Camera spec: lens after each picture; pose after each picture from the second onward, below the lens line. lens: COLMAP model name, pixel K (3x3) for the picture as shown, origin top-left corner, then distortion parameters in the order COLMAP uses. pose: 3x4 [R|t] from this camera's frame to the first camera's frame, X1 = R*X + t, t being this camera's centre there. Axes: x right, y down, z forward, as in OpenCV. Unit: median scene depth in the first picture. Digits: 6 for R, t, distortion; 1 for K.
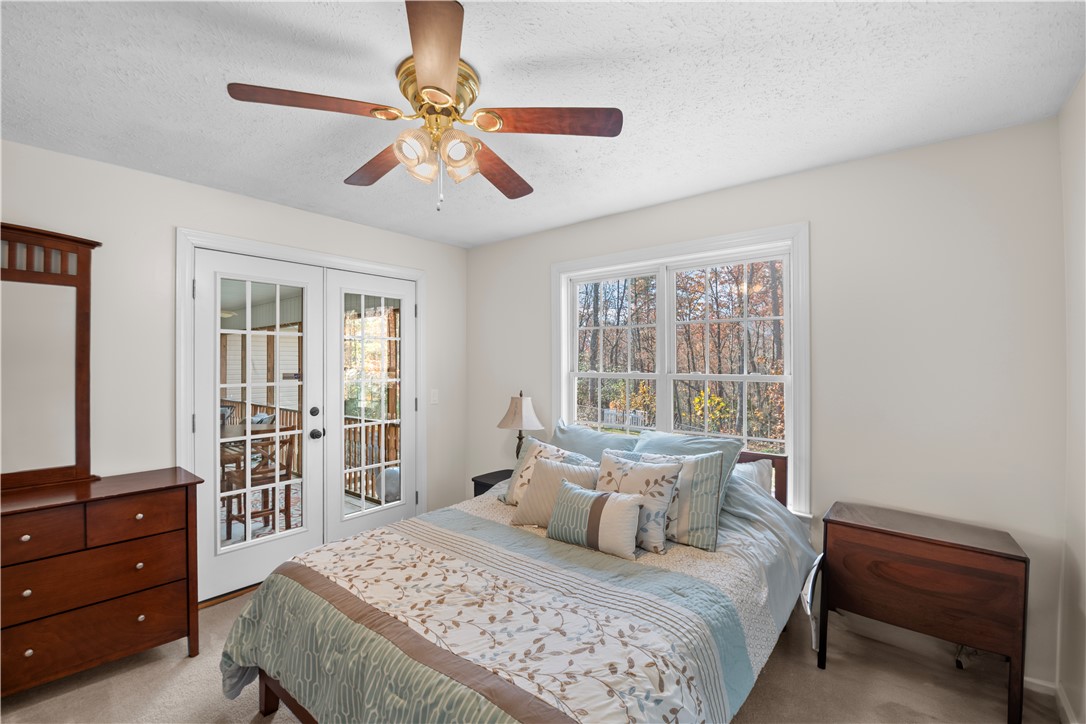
lens RADIAL K [[465.4, 0, 543.0], [0, 465.4, 362.0], [0, 0, 1]] dist [-0.002459, -0.015414]
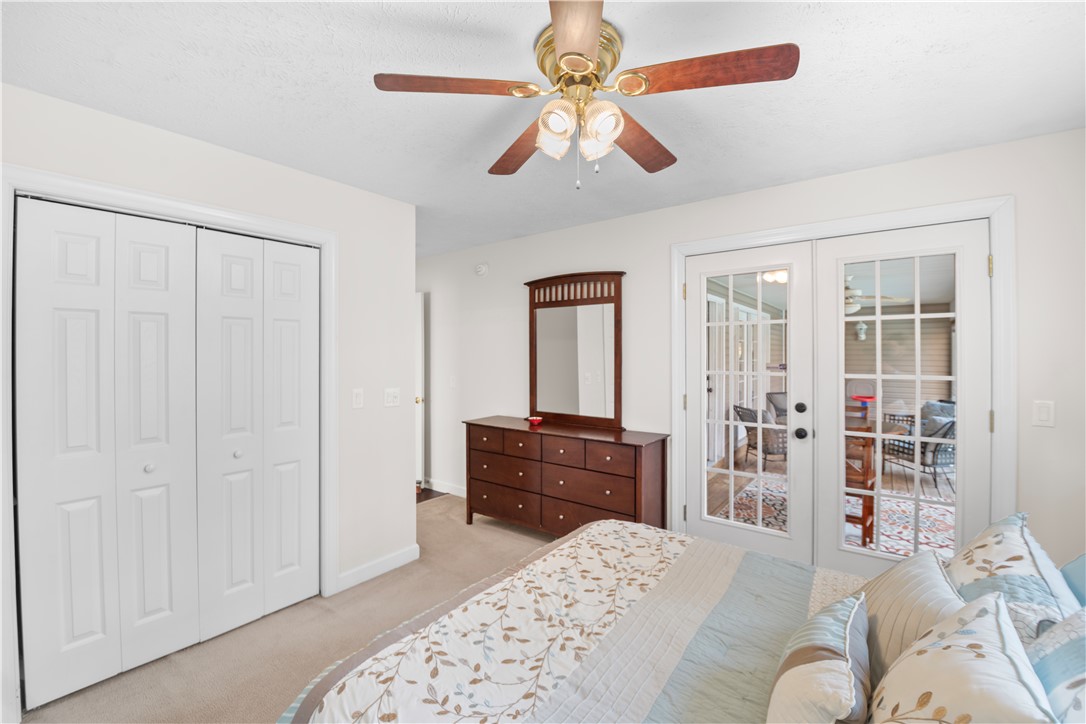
lens RADIAL K [[453.5, 0, 518.4], [0, 453.5, 358.7], [0, 0, 1]] dist [-0.001309, -0.016127]
pose [[0.007196, 0.013812, -0.999879, 0.551527], [0.003491, 0.999898, 0.013837, -0.000344], [0.999968, -0.003590, 0.007147, 0.706480]]
